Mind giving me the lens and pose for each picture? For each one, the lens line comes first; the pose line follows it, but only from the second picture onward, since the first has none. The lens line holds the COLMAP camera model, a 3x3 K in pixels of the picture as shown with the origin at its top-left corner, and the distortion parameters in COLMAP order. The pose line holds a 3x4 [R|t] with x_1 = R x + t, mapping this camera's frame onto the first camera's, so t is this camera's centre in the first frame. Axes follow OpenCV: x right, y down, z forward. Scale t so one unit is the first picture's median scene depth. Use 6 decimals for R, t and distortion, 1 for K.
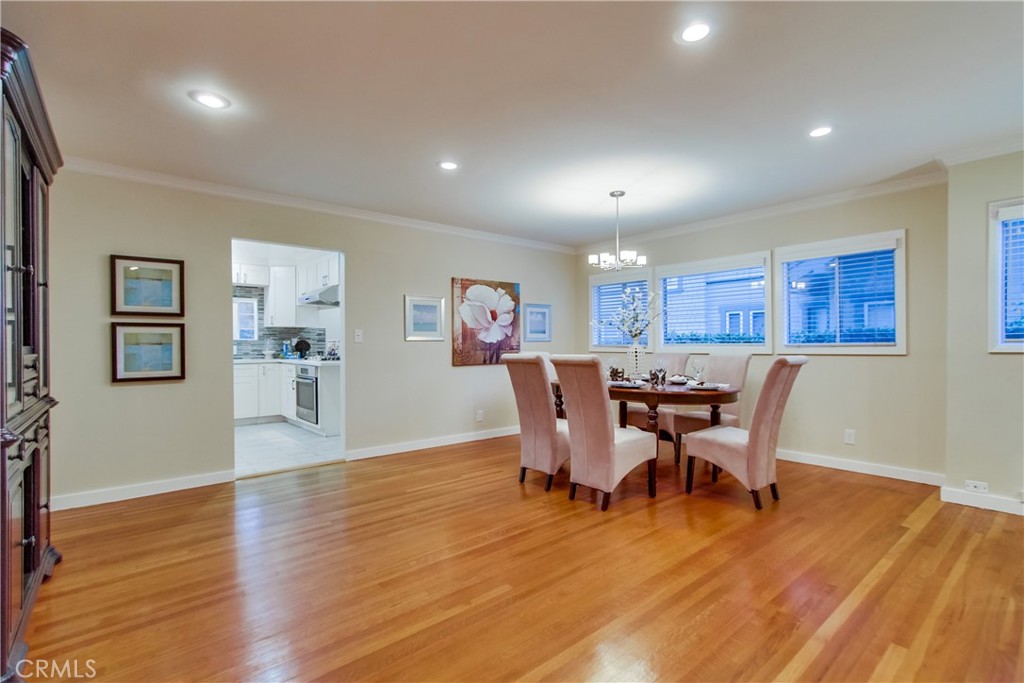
lens RADIAL K [[486.6, 0, 509.8], [0, 486.6, 343.3], [0, 0, 1]] dist [-0.002254, -0.000180]
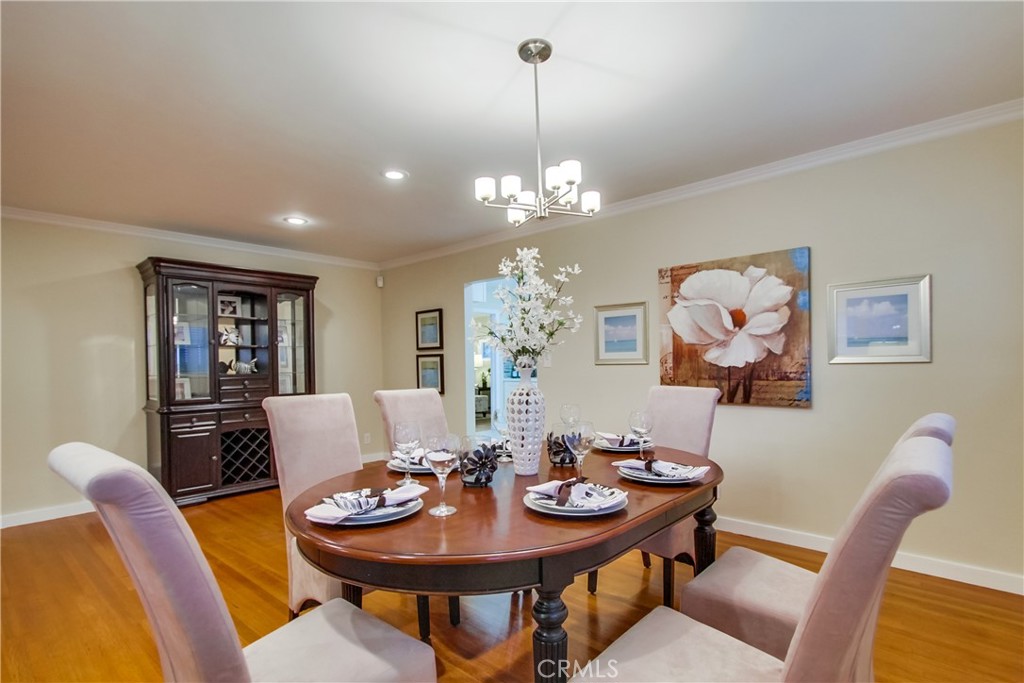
lens RADIAL K [[486.6, 0, 513.1], [0, 486.6, 365.9], [0, 0, 1]] dist [-0.002254, -0.000180]
pose [[0.143524, 0.010081, -0.989596, 0.490677], [0.015689, 0.999799, 0.012460, -0.013464], [0.989522, -0.017314, 0.143337, 0.664855]]
